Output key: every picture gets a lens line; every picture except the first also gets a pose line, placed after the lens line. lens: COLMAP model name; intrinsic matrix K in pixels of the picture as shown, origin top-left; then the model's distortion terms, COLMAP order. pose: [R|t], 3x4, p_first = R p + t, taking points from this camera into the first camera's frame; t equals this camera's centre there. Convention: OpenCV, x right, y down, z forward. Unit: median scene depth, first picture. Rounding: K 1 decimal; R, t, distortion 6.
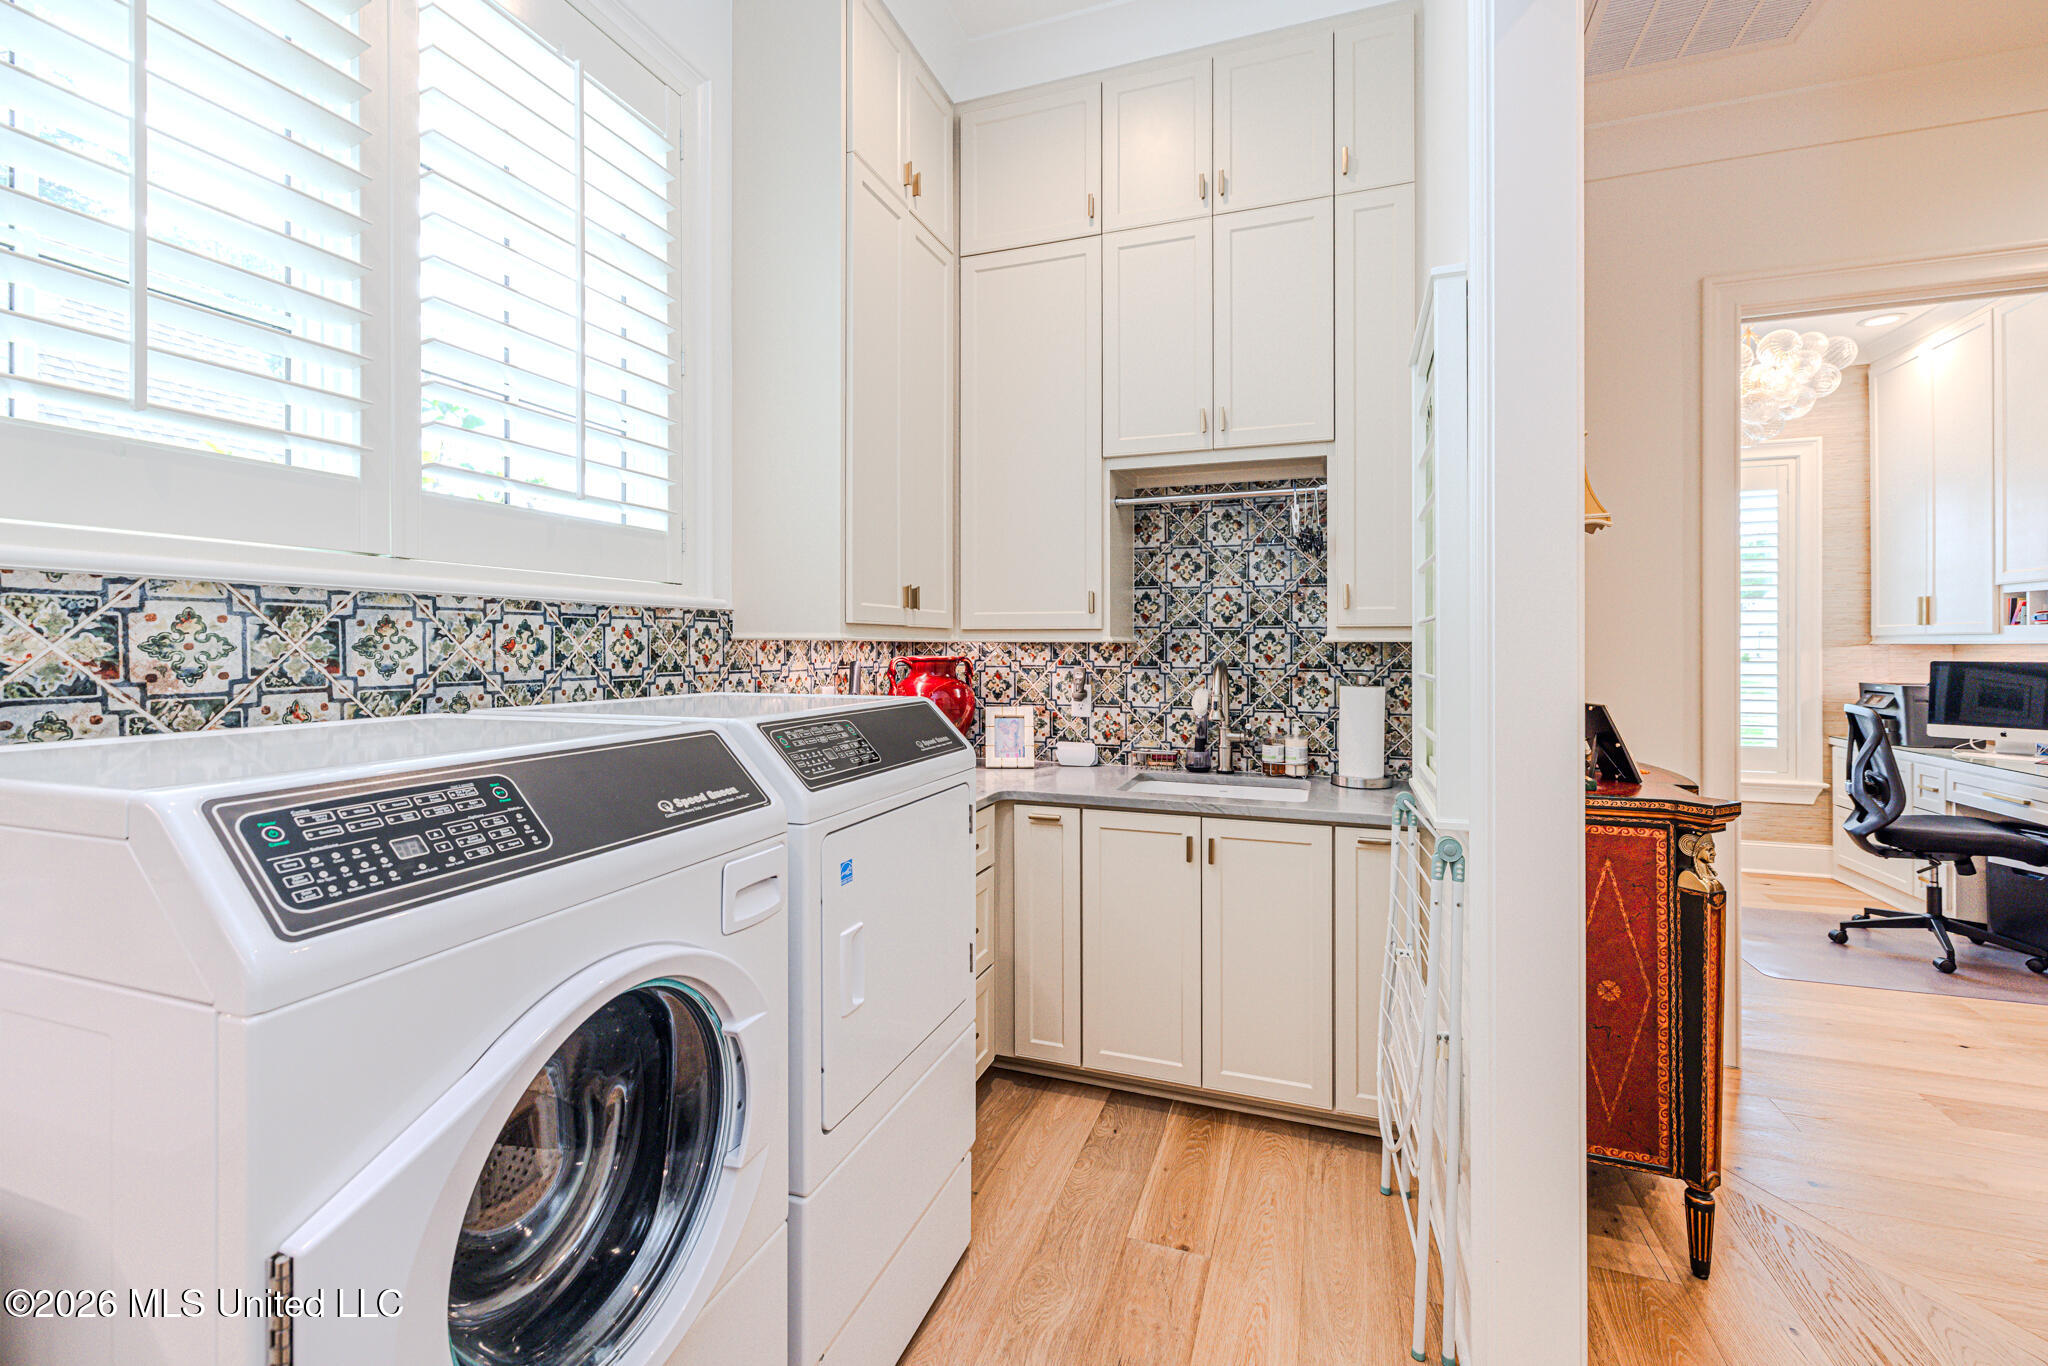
lens RADIAL K [[862.7, 0, 1024.1], [0, 862.7, 652.7], [0, 0, 1]] dist [-0.000128, 0.000121]
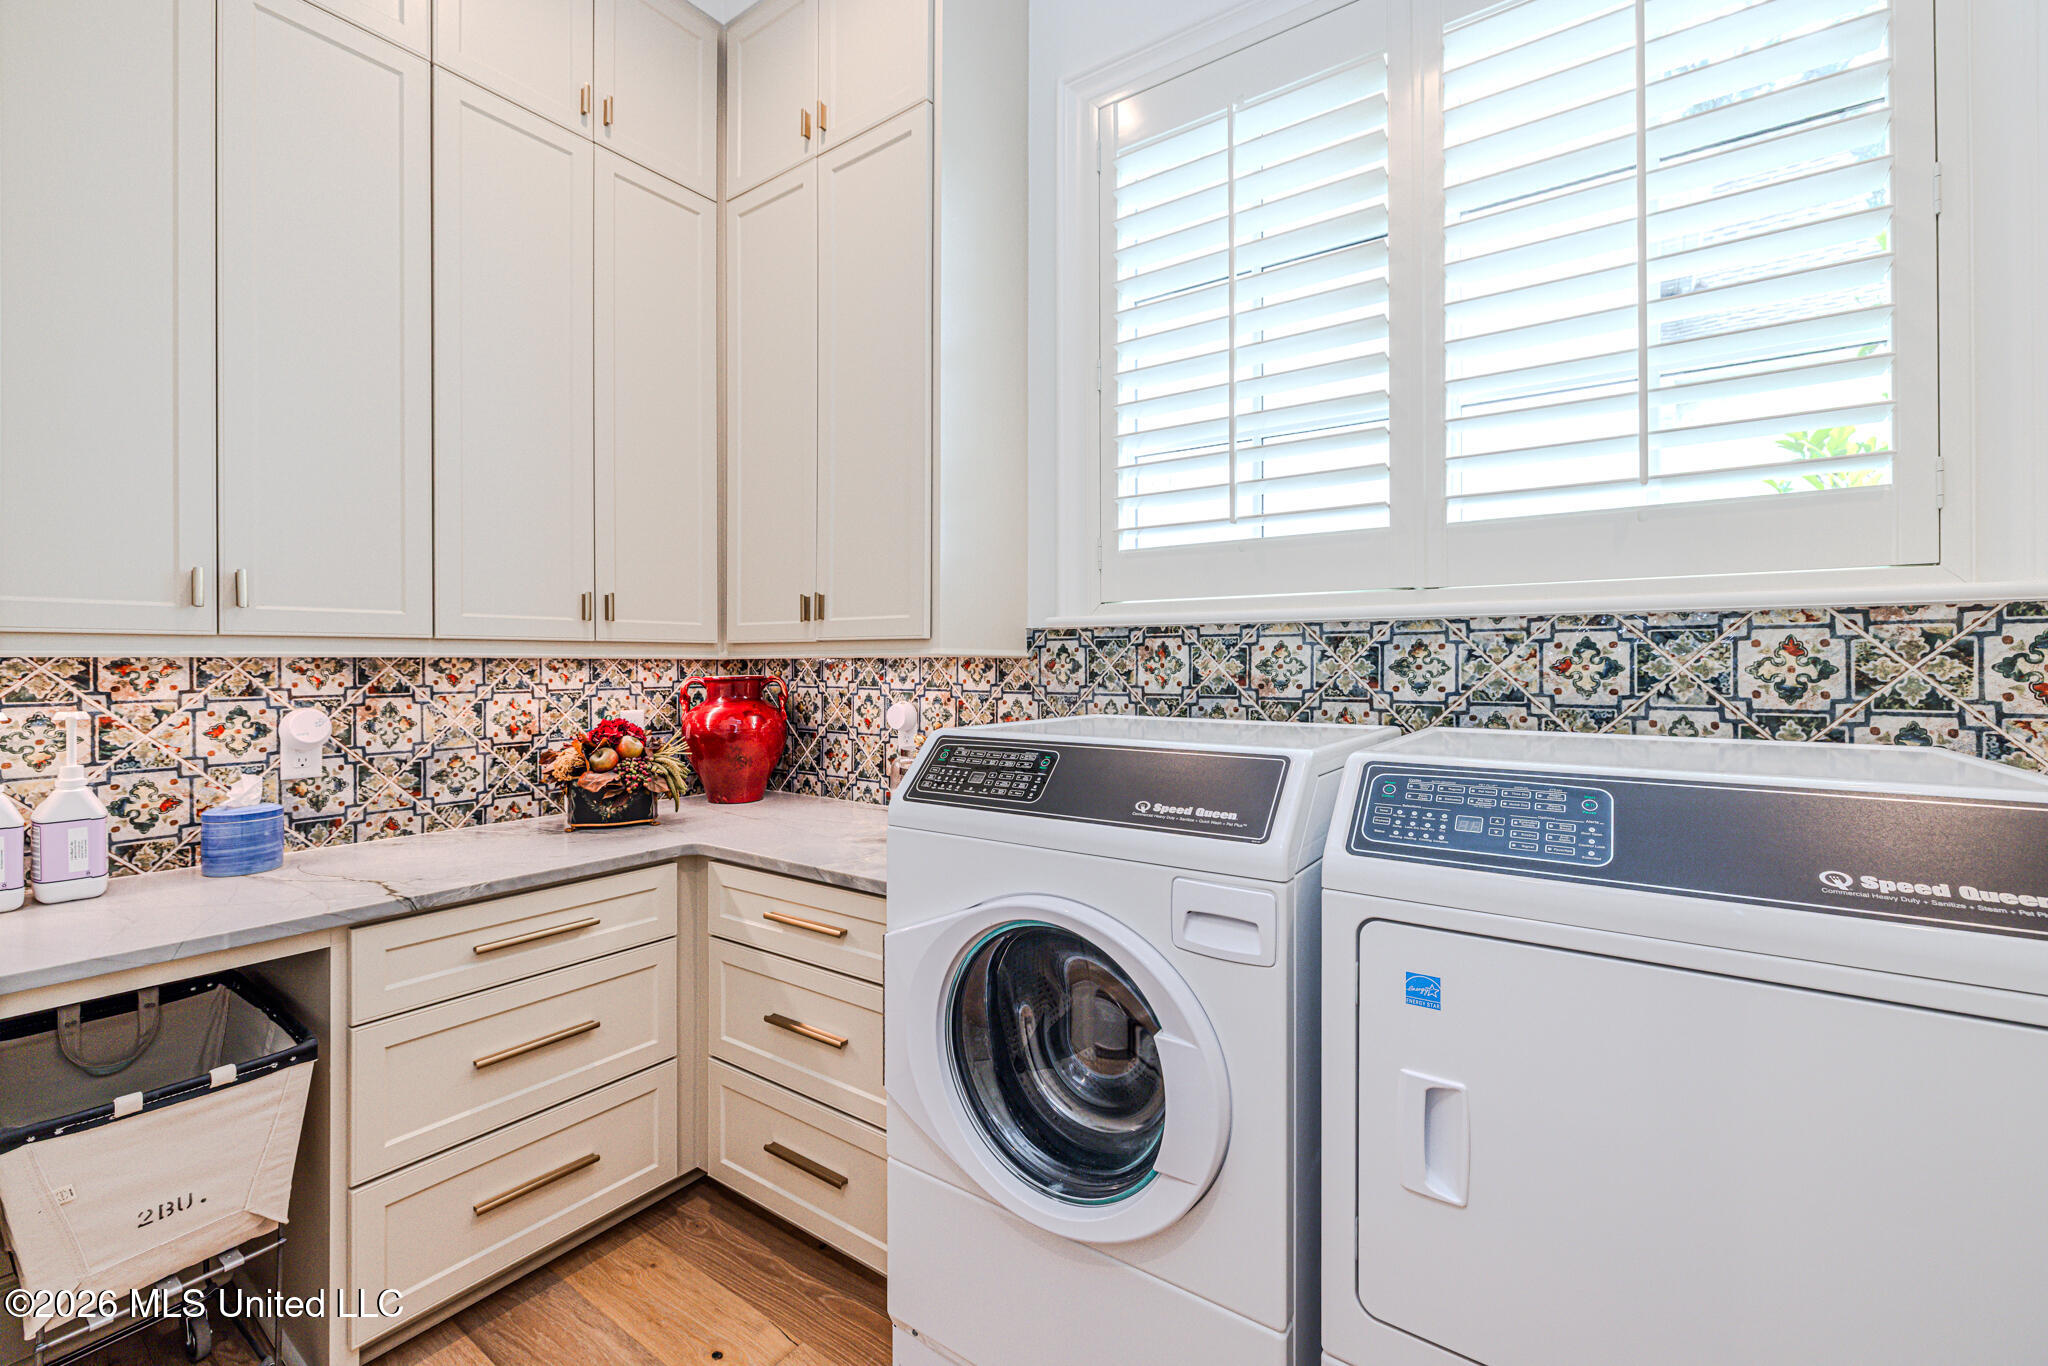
lens RADIAL K [[771.0, 0, 1218.9], [0, 771.0, 666.2], [0, 0, 1]] dist [-0.001466, -0.000049]
pose [[-0.156602, -0.000964, -0.987661, 0.312093], [-0.009632, 0.999953, 0.000551, -0.005828], [0.987615, 0.009600, -0.156604, 0.876798]]
